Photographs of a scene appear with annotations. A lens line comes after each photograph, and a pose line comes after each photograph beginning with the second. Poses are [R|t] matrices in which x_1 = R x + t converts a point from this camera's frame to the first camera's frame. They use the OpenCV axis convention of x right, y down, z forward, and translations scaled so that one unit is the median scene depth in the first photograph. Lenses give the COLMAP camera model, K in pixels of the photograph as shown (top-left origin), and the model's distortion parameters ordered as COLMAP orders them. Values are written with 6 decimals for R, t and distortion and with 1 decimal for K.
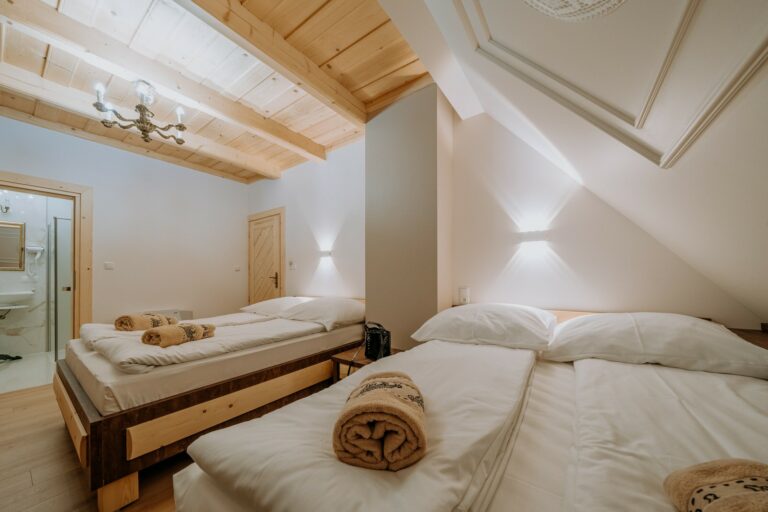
lens RADIAL K [[268.0, 0, 382.8], [0, 268.0, 275.9], [0, 0, 1]] dist [-0.000913, -0.000092]
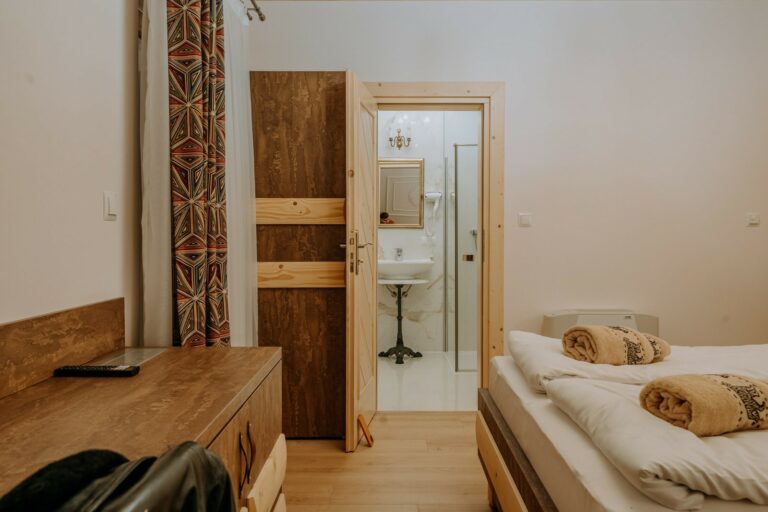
lens RADIAL K [[542.2, 0, 384.7], [0, 542.2, 240.7], [0, 0, 1]] dist [0.000224, 0.000816]
pose [[0.583622, 0.016775, -0.811852, -0.333943], [0.000999, 0.999771, 0.021376, -0.022397], [0.812025, -0.013287, 0.583471, 0.135896]]
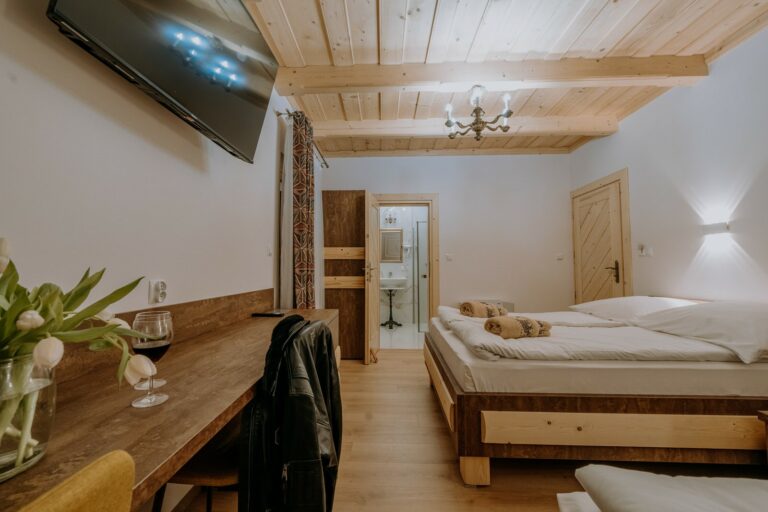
lens RADIAL K [[312.7, 0, 371.8], [0, 312.7, 253.5], [0, 0, 1]] dist [0.000203, -0.000163]
pose [[0.548097, -0.035826, -0.835647, -0.084742], [0.001462, 0.999122, -0.041876, 0.001906], [0.836414, 0.021731, 0.547668, -0.028581]]
